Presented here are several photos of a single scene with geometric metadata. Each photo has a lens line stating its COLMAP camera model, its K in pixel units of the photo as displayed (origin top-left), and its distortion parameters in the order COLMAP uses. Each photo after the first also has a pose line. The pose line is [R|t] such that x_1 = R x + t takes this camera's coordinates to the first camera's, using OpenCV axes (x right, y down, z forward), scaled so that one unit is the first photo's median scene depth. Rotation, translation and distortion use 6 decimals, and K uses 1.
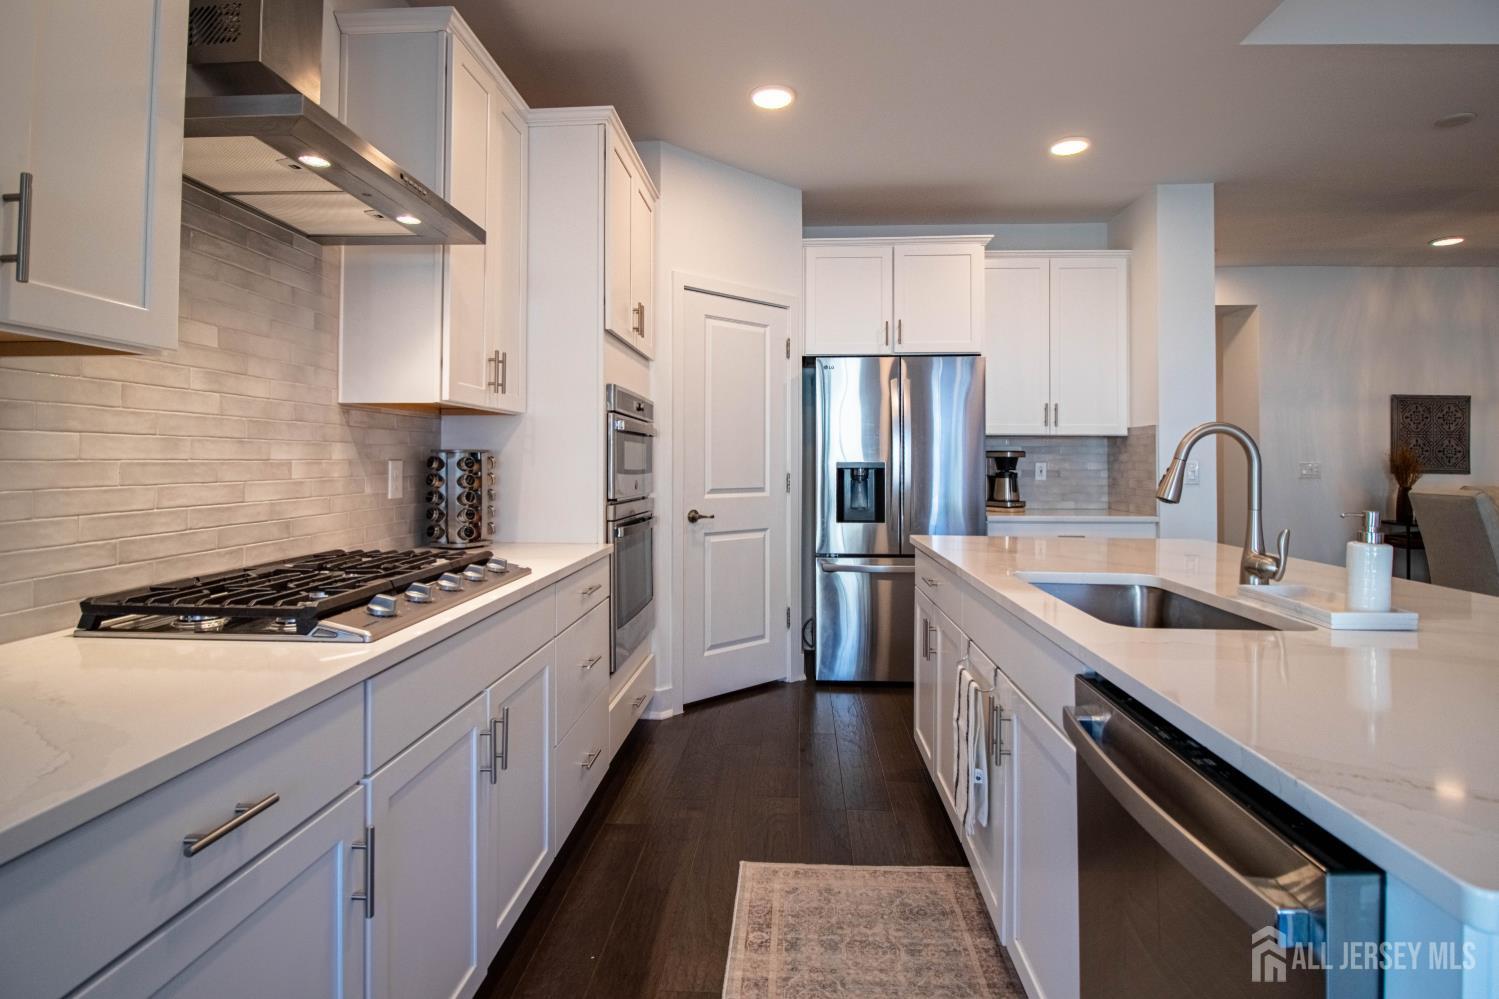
lens RADIAL K [[739.0, 0, 749.3], [0, 739.0, 479.4], [0, 0, 1]] dist [0.001954, -0.013822]
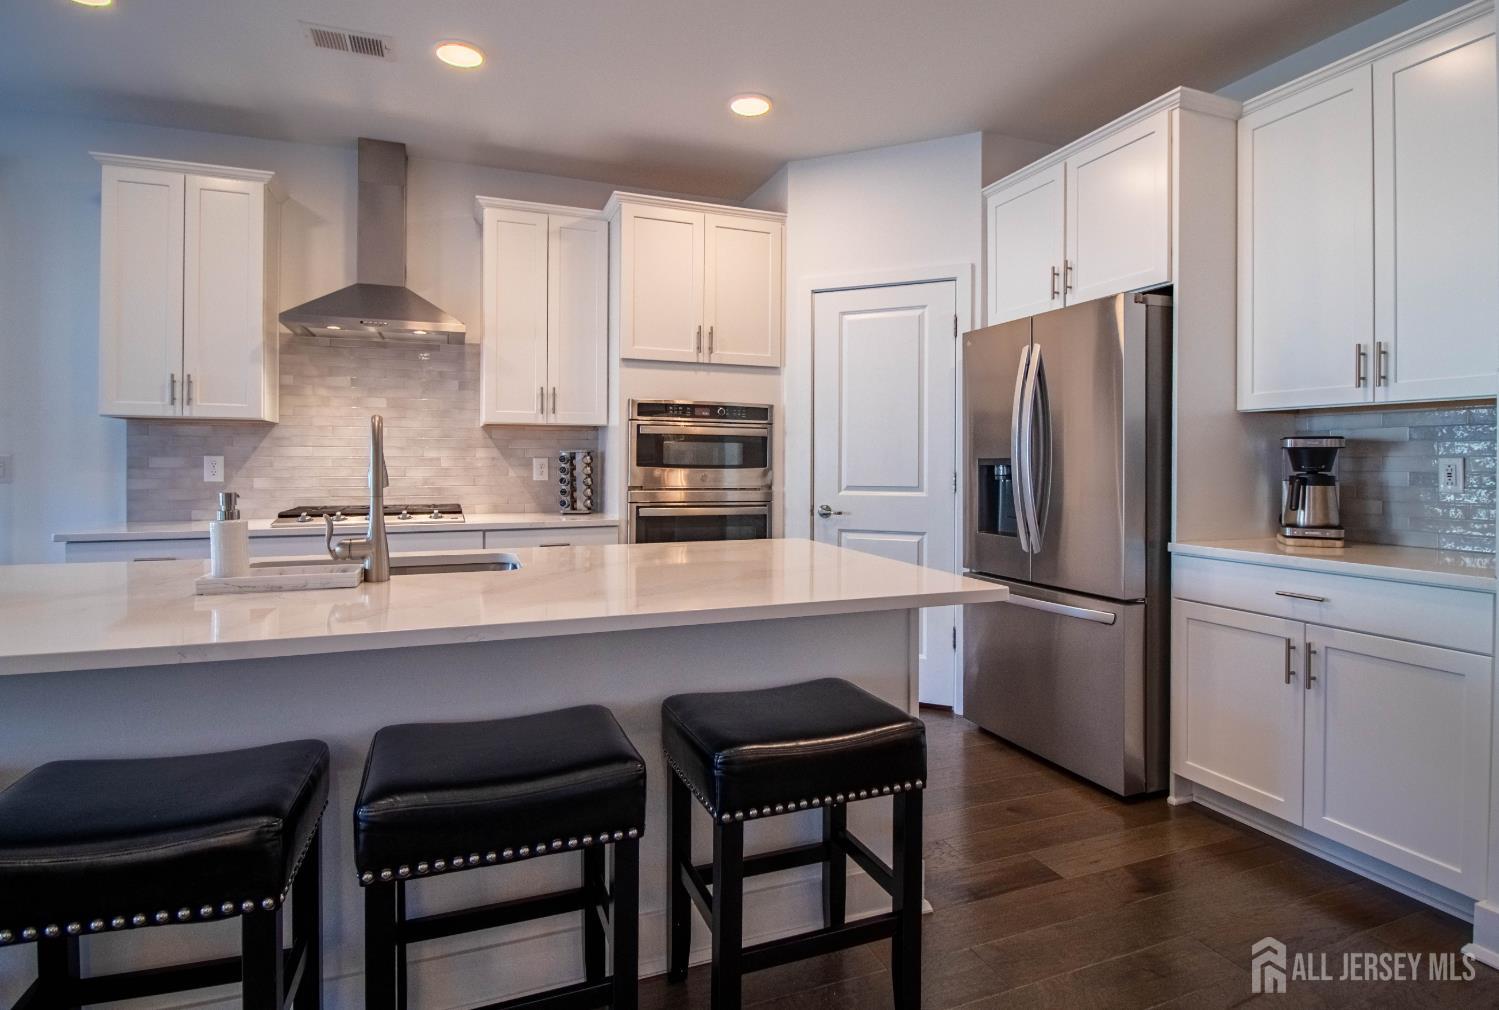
lens RADIAL K [[769.3, 0, 756.7], [0, 769.3, 463.3], [0, 0, 1]] dist [-0.004420, -0.001474]
pose [[0.416021, -0.000886, -0.909354, 1.622464], [-0.023238, 0.999663, -0.011605, -0.005007], [0.909058, 0.025960, 0.415860, 0.902376]]
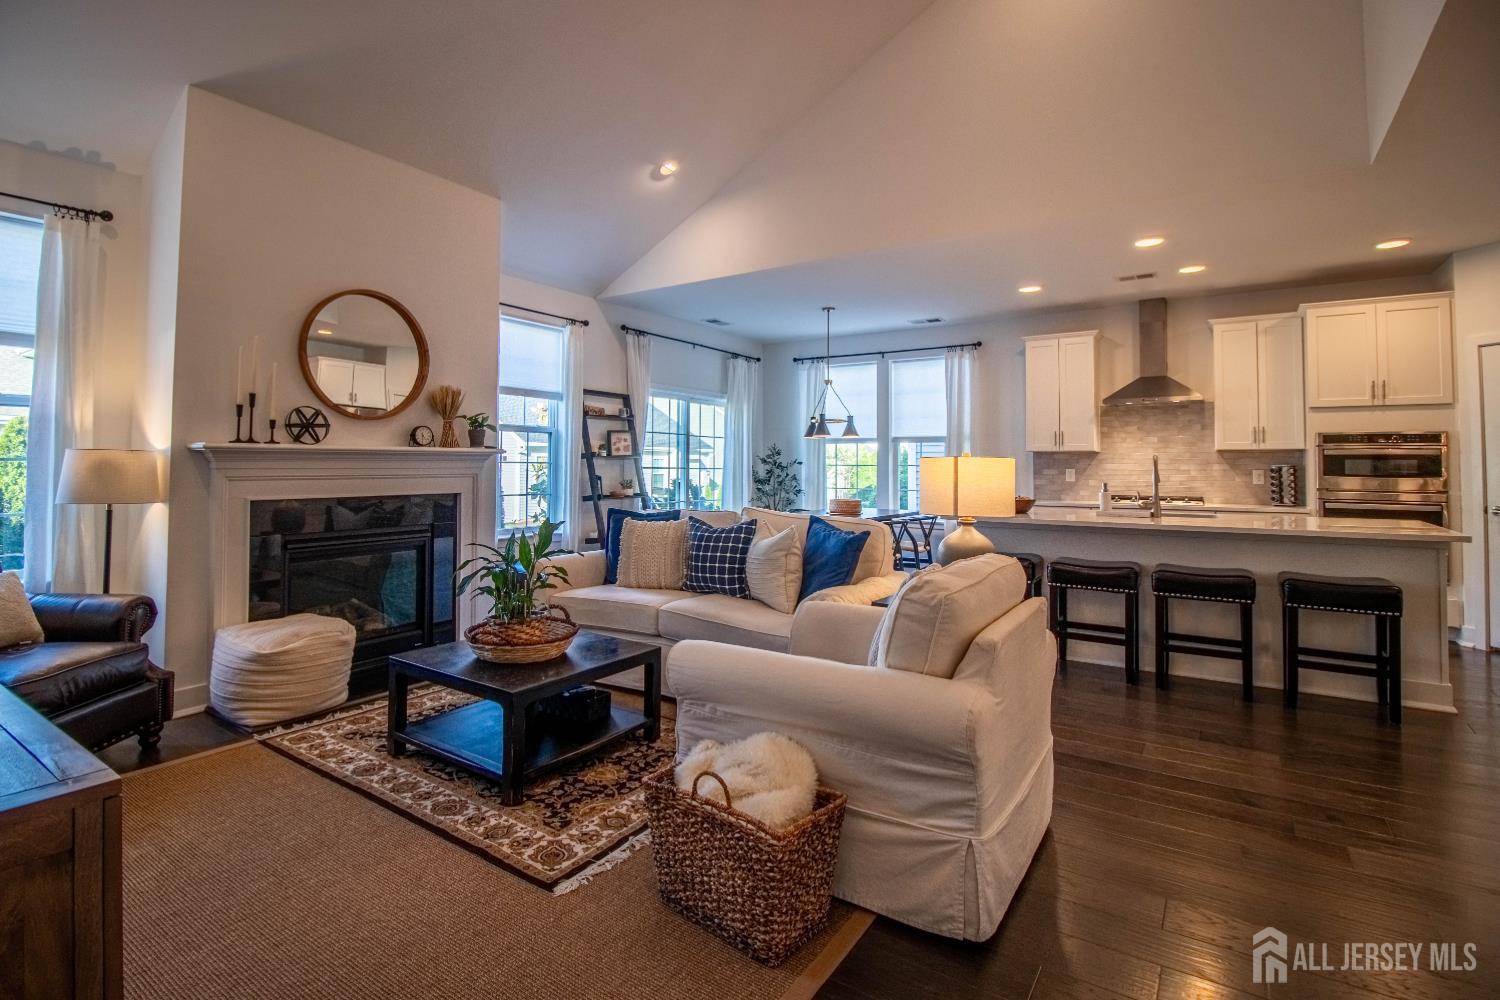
lens RADIAL K [[722.7, 0, 743.1], [0, 722.7, 443.8], [0, 0, 1]] dist [-0.001565, -0.015887]
pose [[-0.512427, -0.034124, -0.858052, 3.314112], [-0.027077, 0.999355, -0.023574, -0.010108], [0.858304, 0.011153, -0.513021, 0.921840]]
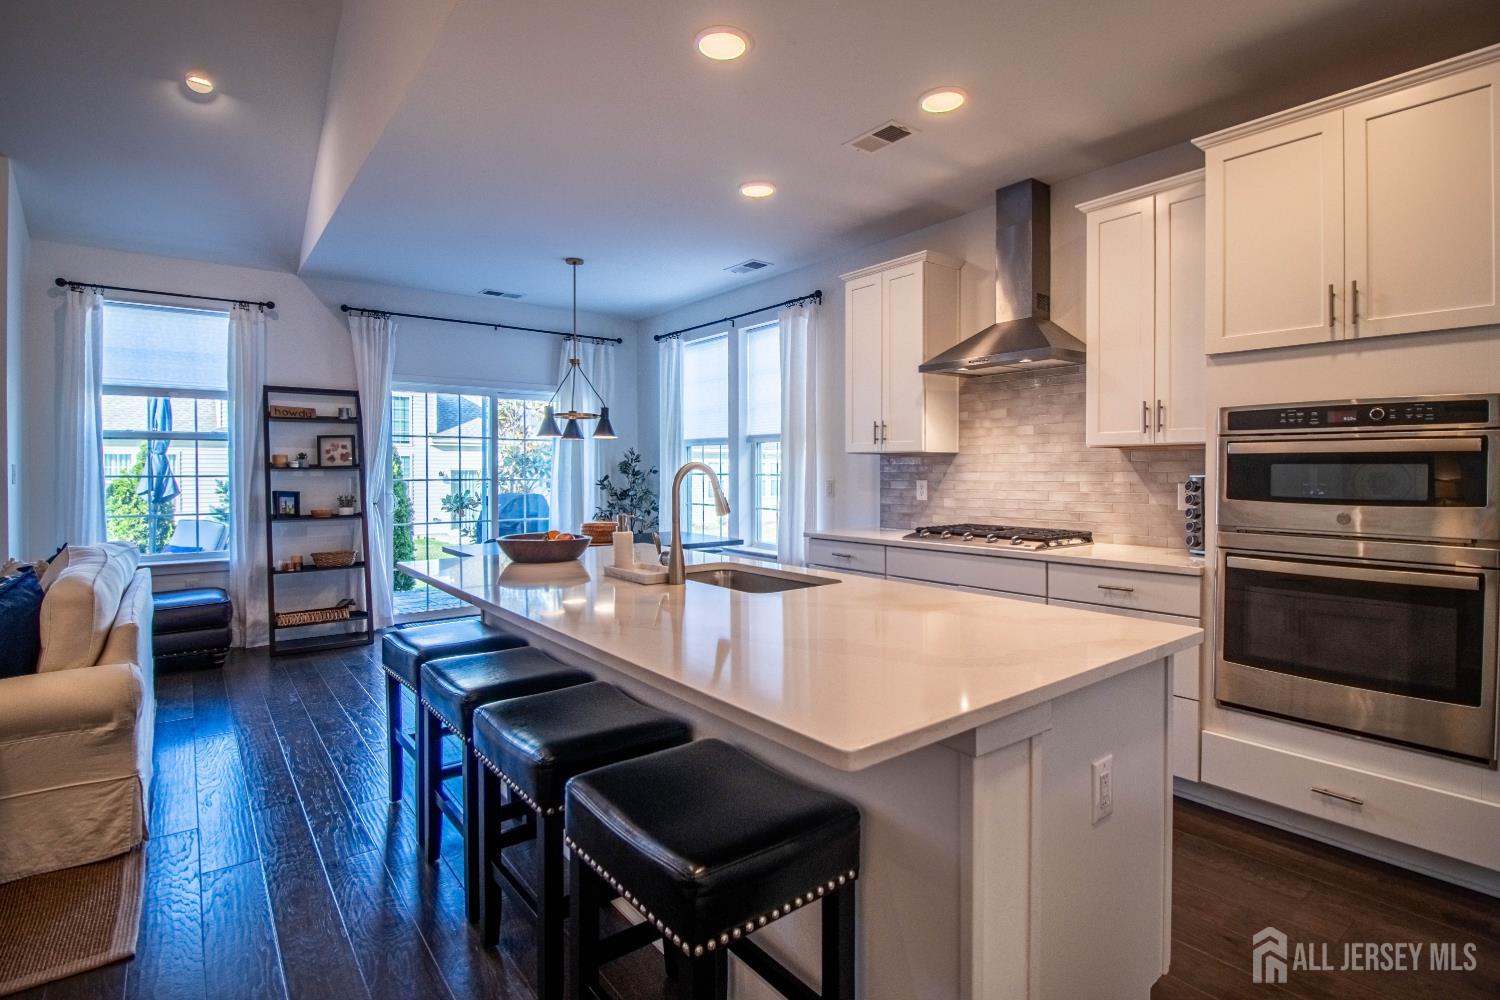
lens RADIAL K [[739.5, 0, 749.8], [0, 739.5, 479.9], [0, 0, 1]] dist [0.001954, -0.013822]
pose [[-0.754755, 0.006604, -0.655974, 1.305289], [-0.015568, 0.999487, 0.027974, -0.071855], [0.655822, 0.031325, -0.754265, 1.880794]]
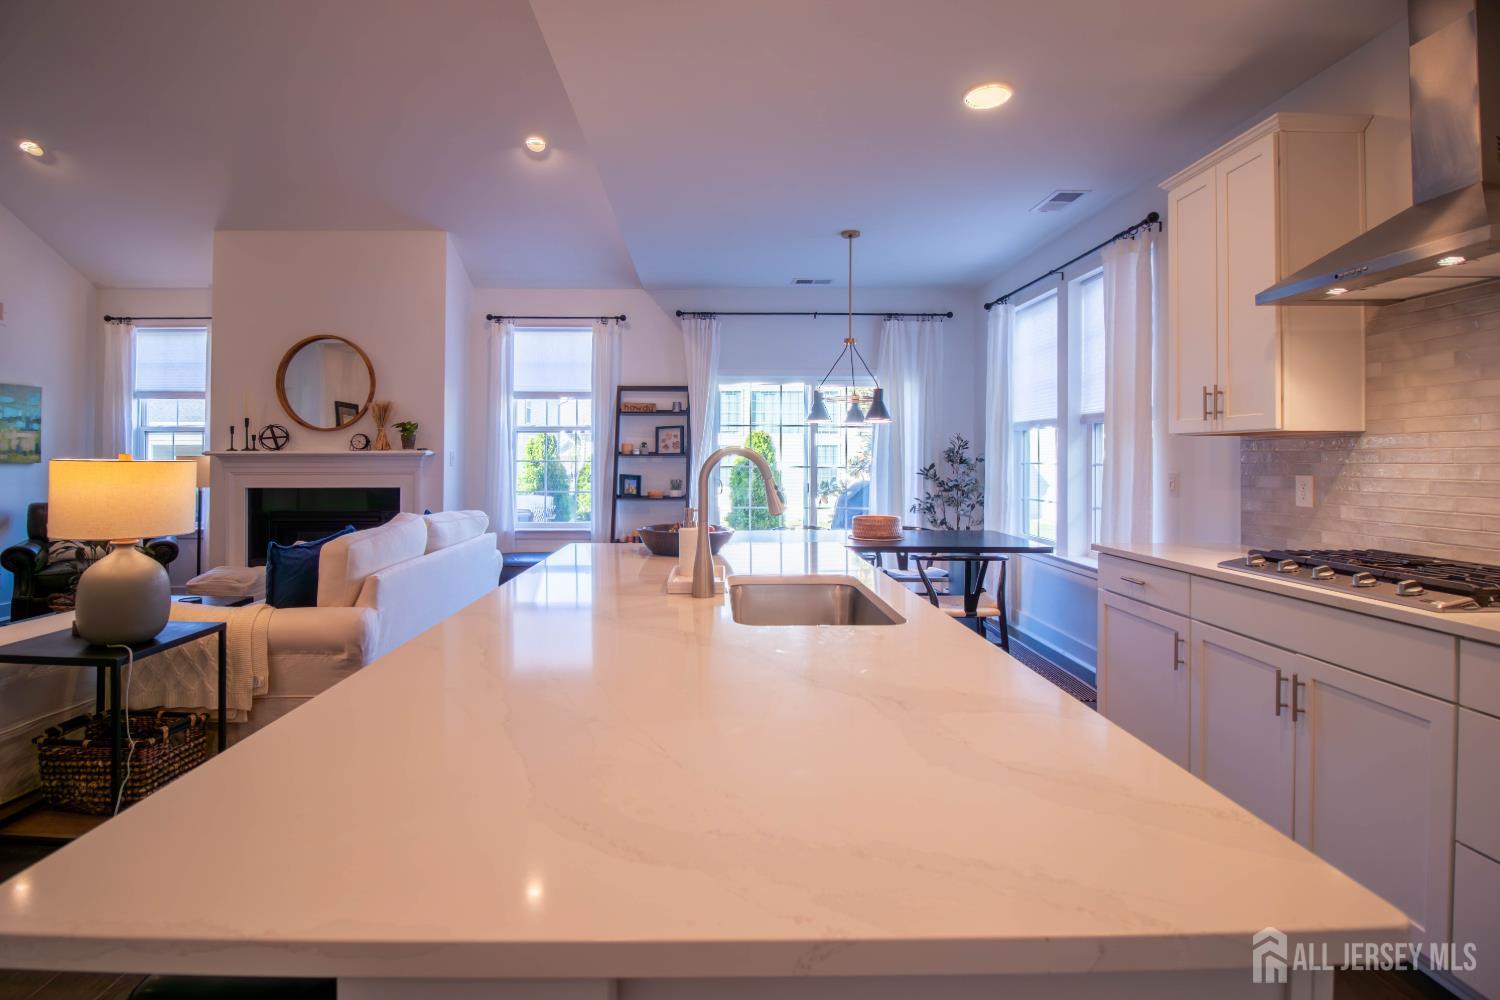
lens RADIAL K [[721.8, 0, 710.5], [0, 721.8, 454.6], [0, 0, 1]] dist [-0.001227, -0.013117]
pose [[-0.998237, -0.007117, -0.058928, 0.635706], [-0.008151, 0.999817, 0.017323, -0.071104], [0.058794, 0.017773, -0.998112, 1.839746]]
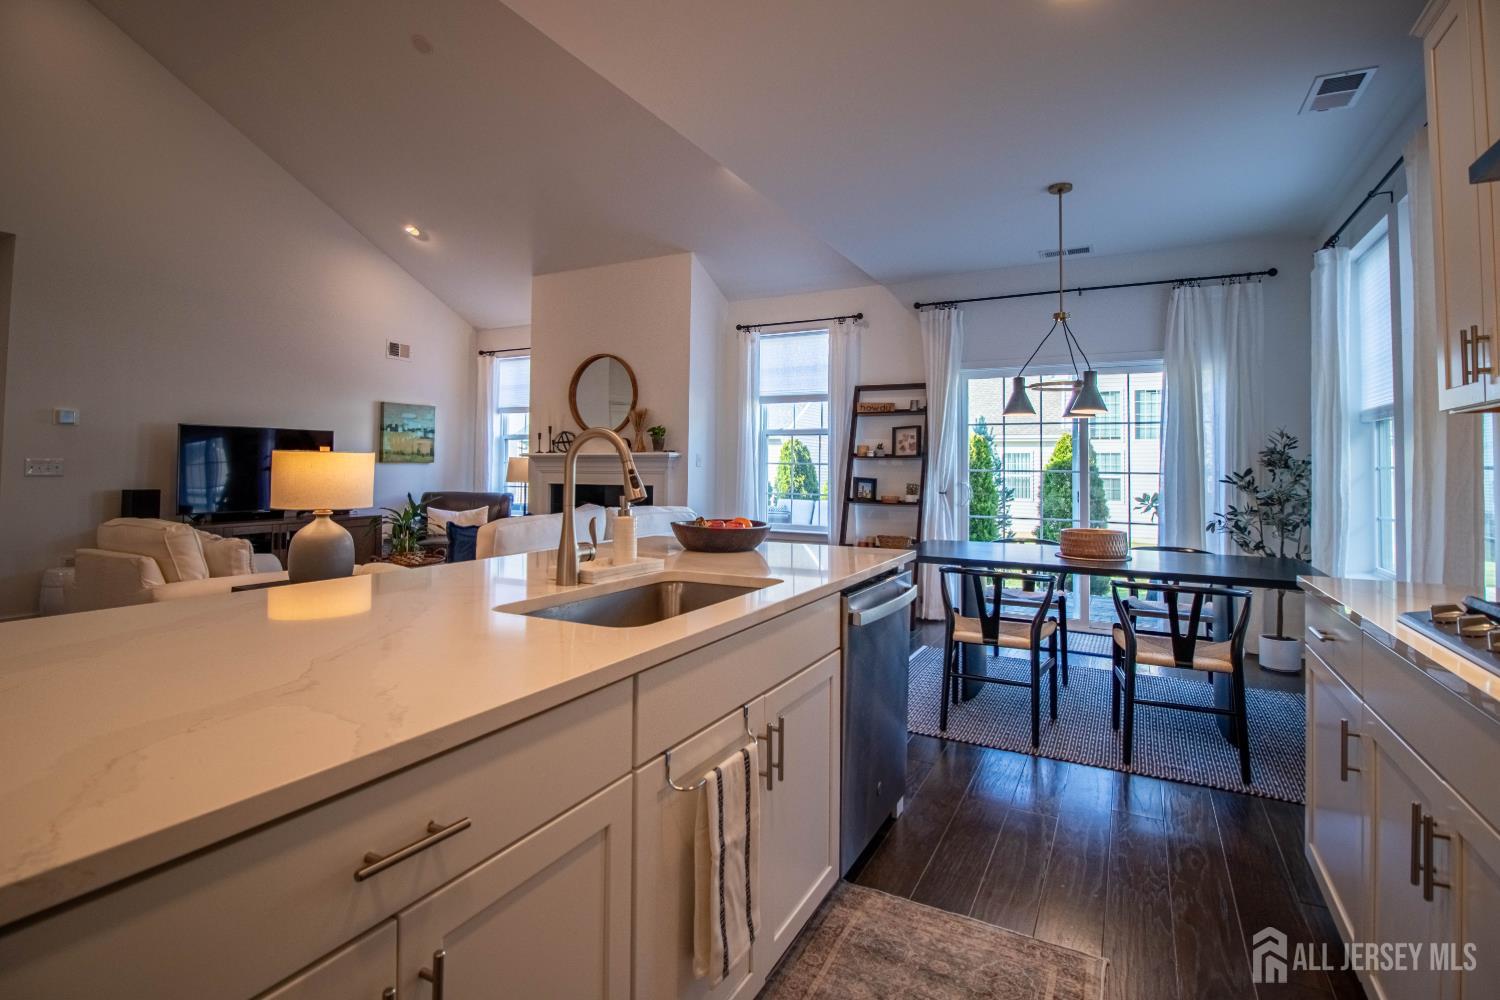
lens RADIAL K [[718.5, 0, 742.2], [0, 718.5, 439.8], [0, 0, 1]] dist [0.001726, -0.012437]
pose [[-0.905405, 0.002531, 0.424542, -0.020753], [-0.004181, 0.999881, -0.014877, -0.037108], [-0.424529, -0.015244, -0.905286, 1.620616]]
